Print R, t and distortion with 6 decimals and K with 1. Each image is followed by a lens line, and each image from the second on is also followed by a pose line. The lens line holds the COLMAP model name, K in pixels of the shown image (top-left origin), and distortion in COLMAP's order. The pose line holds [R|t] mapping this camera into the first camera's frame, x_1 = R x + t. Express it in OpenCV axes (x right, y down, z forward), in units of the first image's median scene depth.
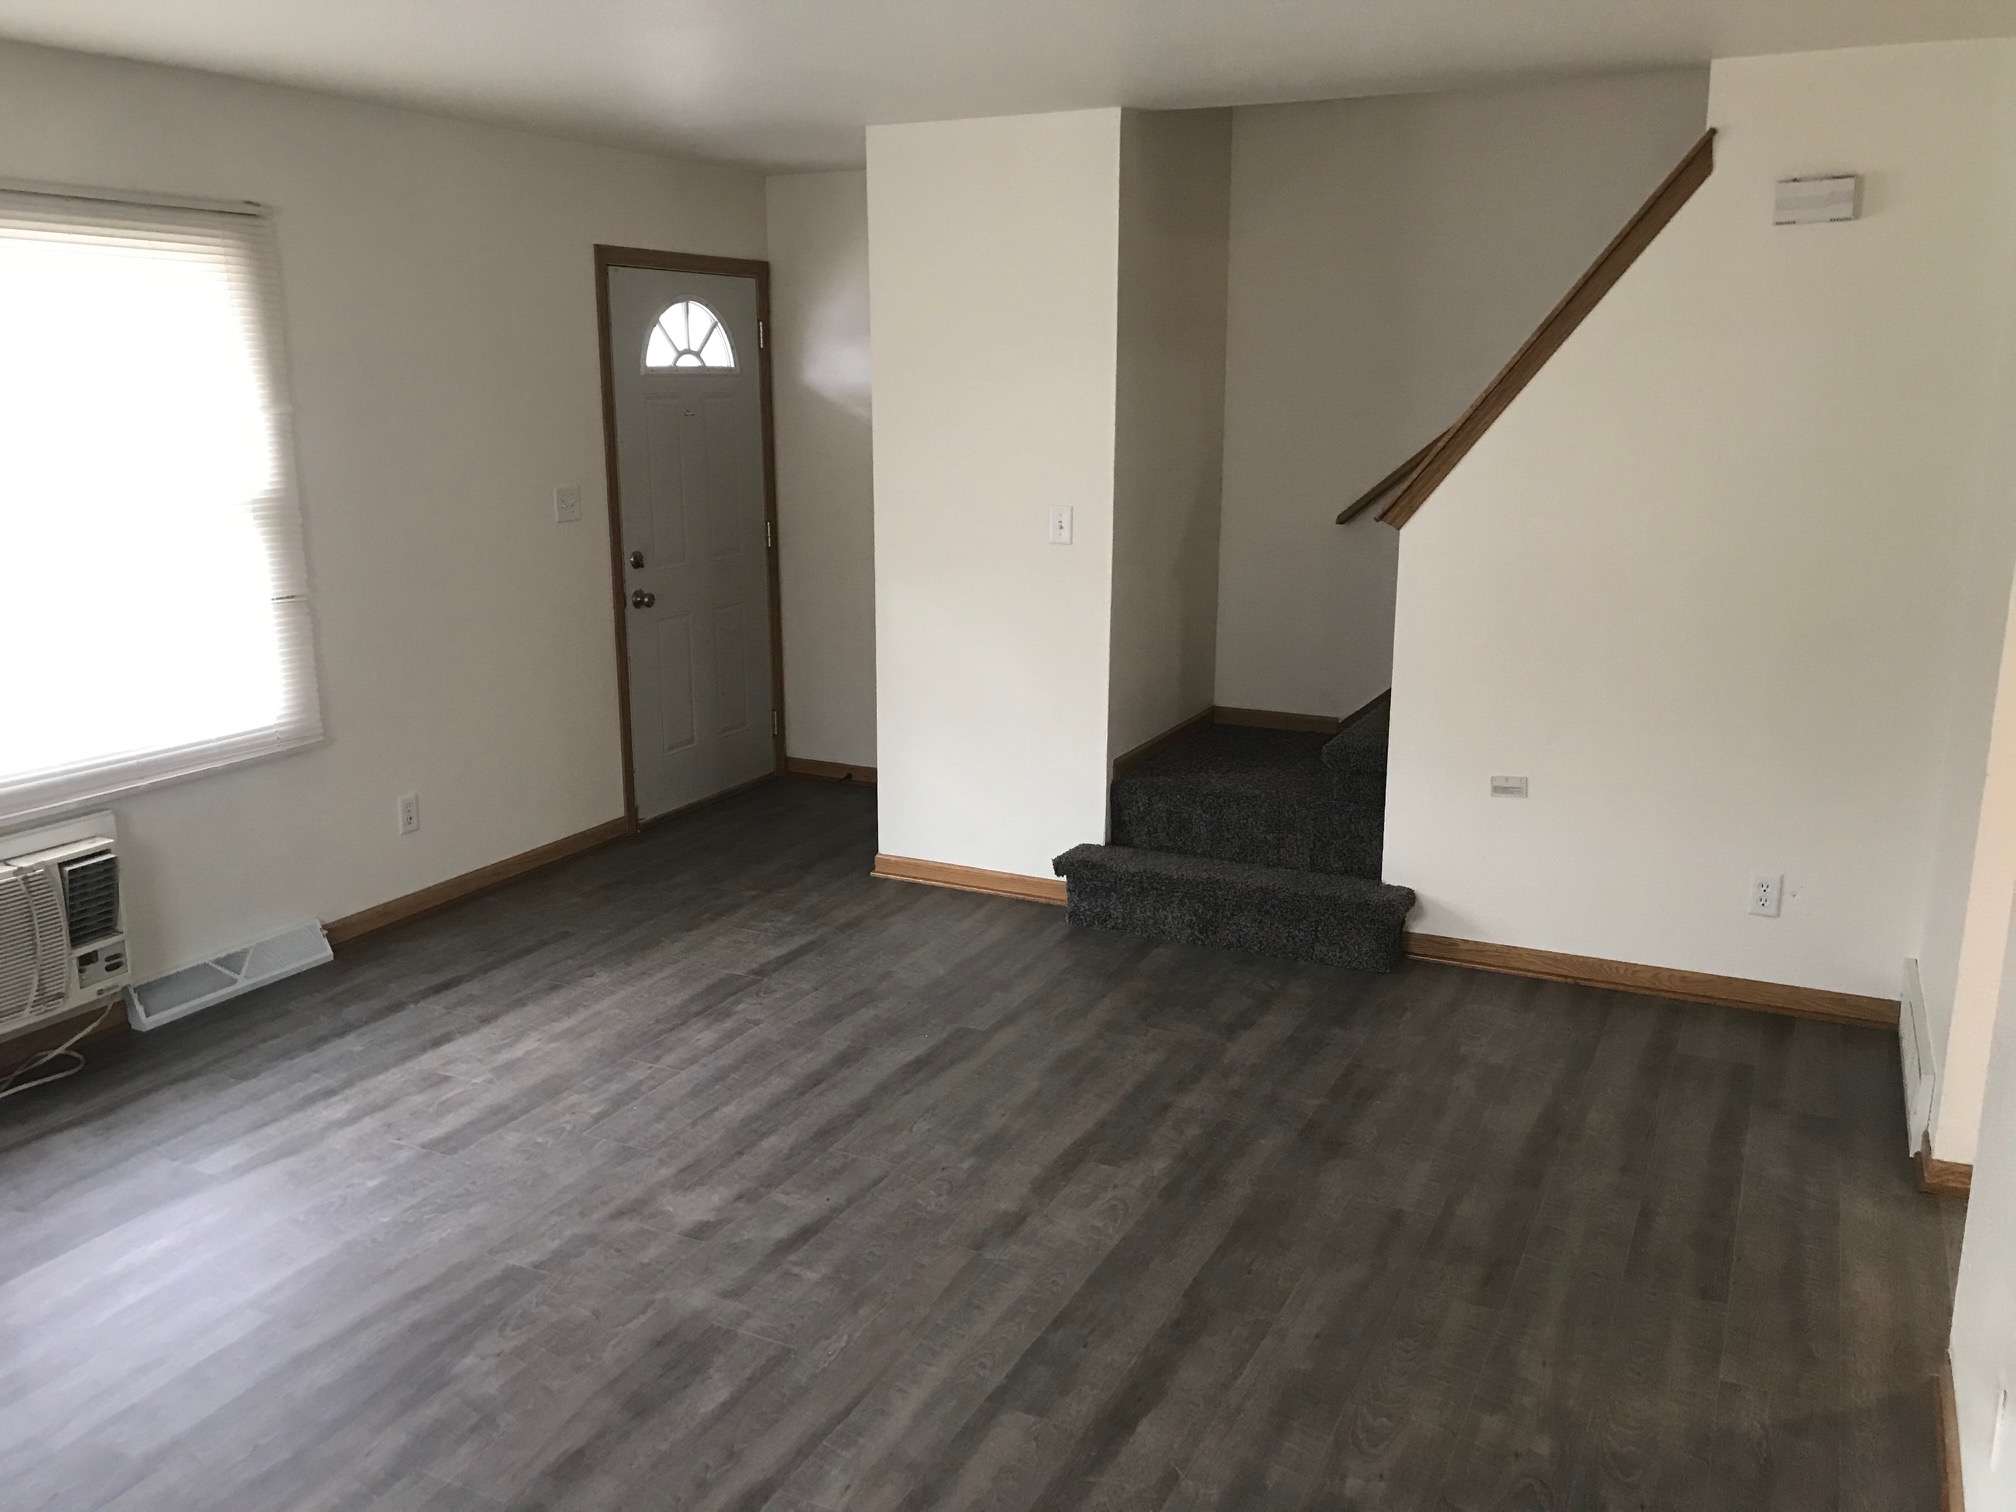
lens RADIAL K [[1653.6, 0, 991.8], [0, 1653.6, 747.9], [0, 0, 1]] dist [0.068064, -0.127180]
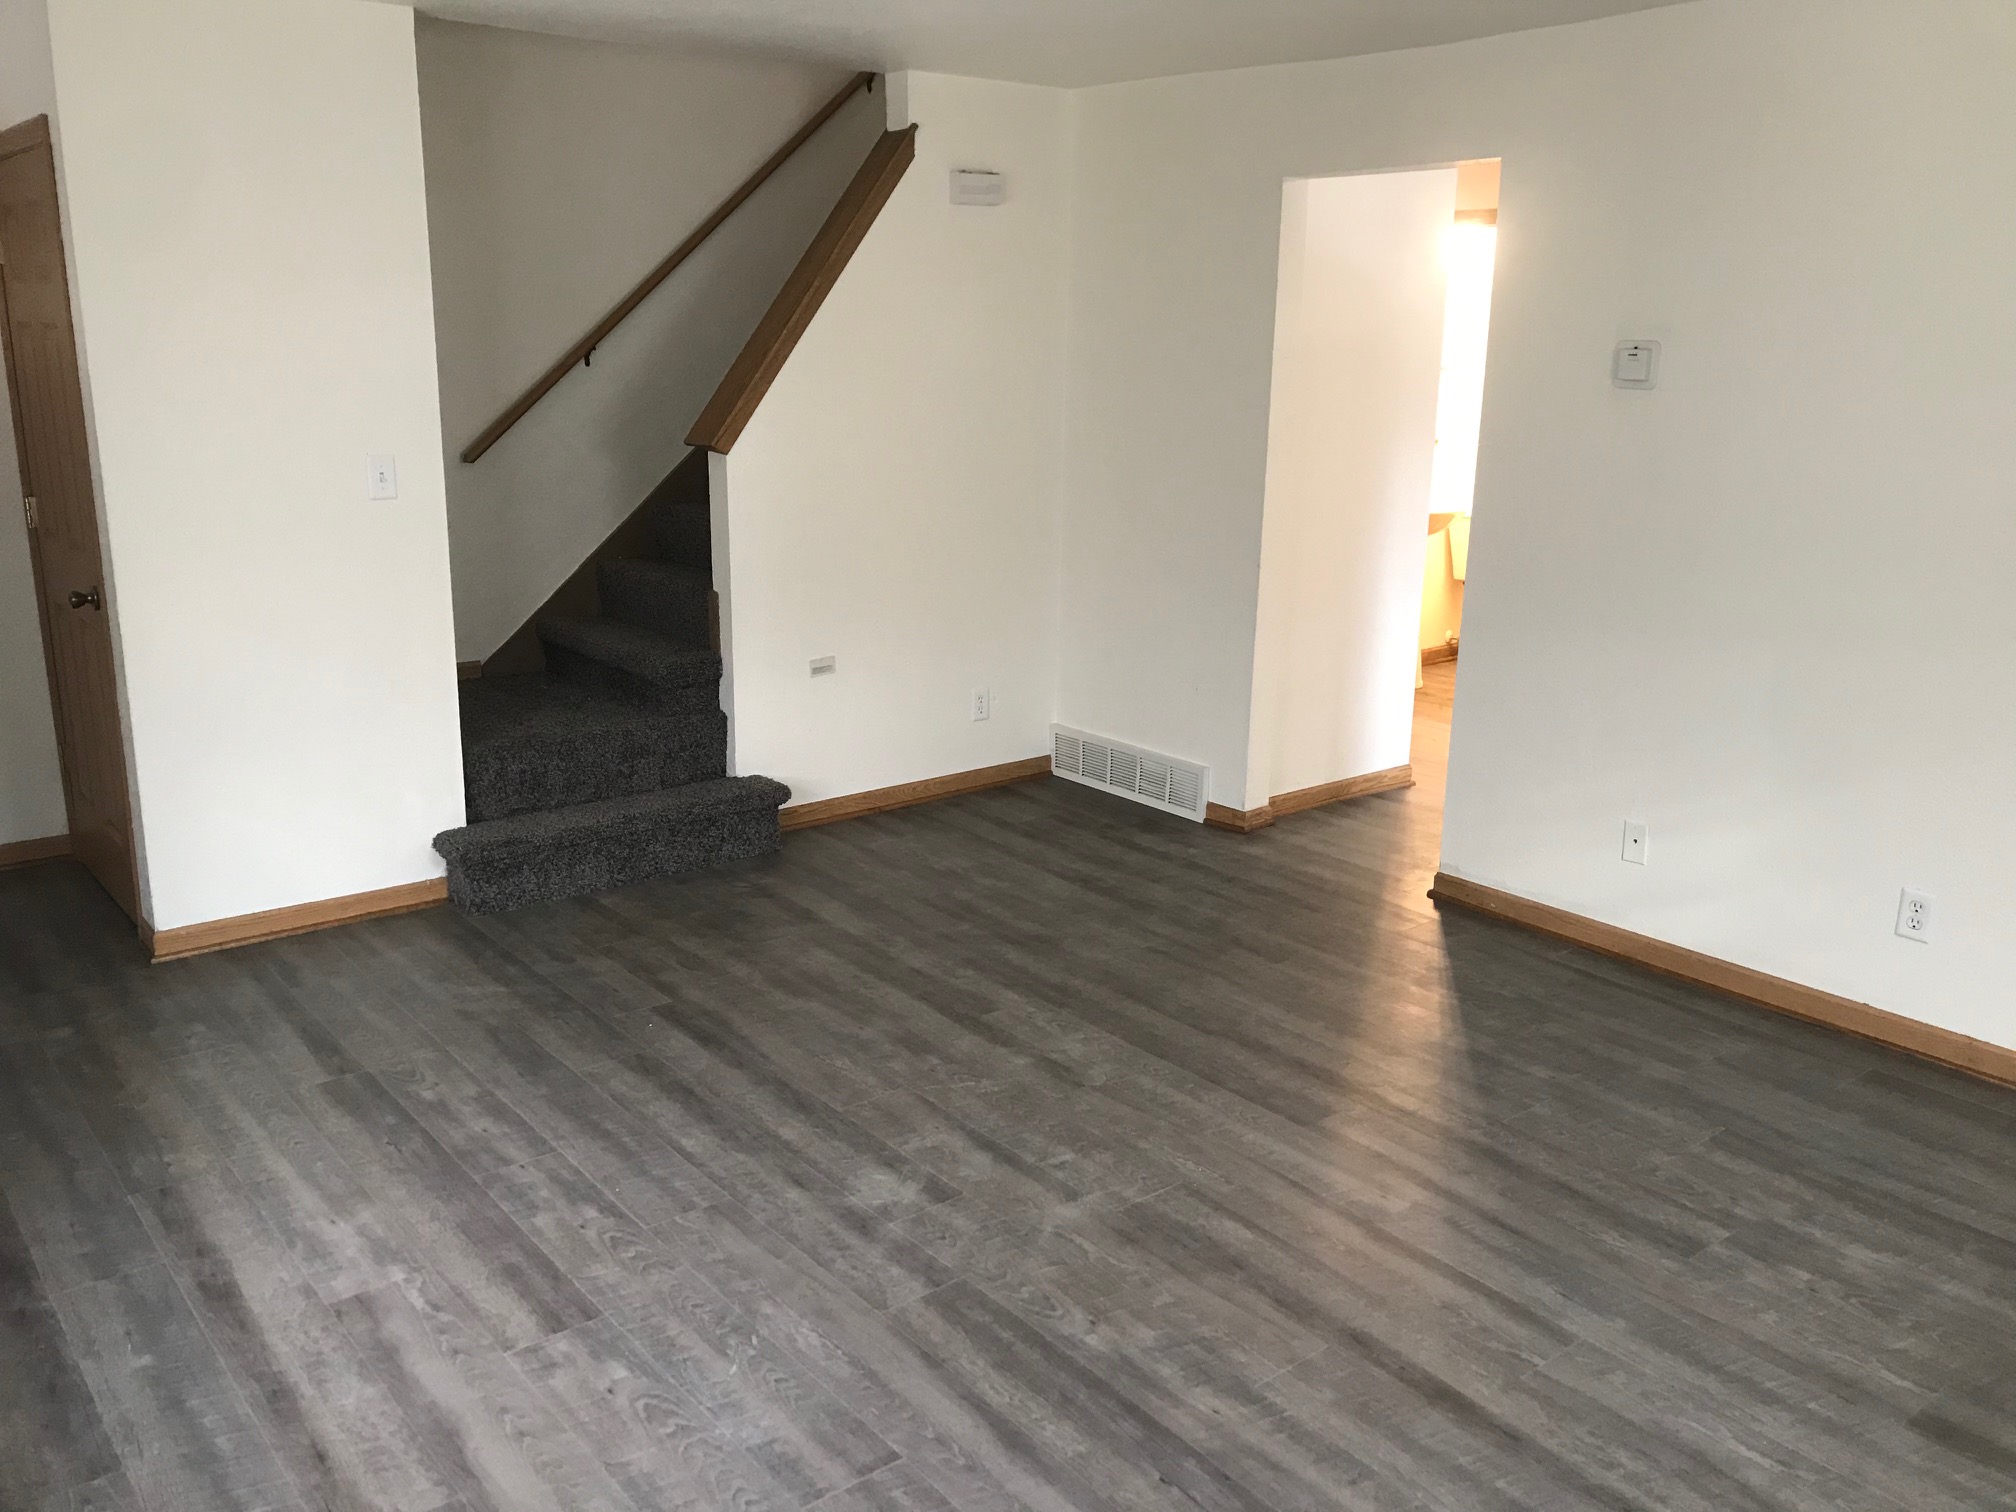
lens RADIAL K [[1653.6, 0, 991.8], [0, 1653.6, 747.9], [0, 0, 1]] dist [0.068064, -0.127180]
pose [[0.414804, -0.216437, 0.883794, -0.787832], [0.191859, 0.970265, 0.147565, -0.080084], [-0.889453, 0.108353, 0.443996, 0.424029]]
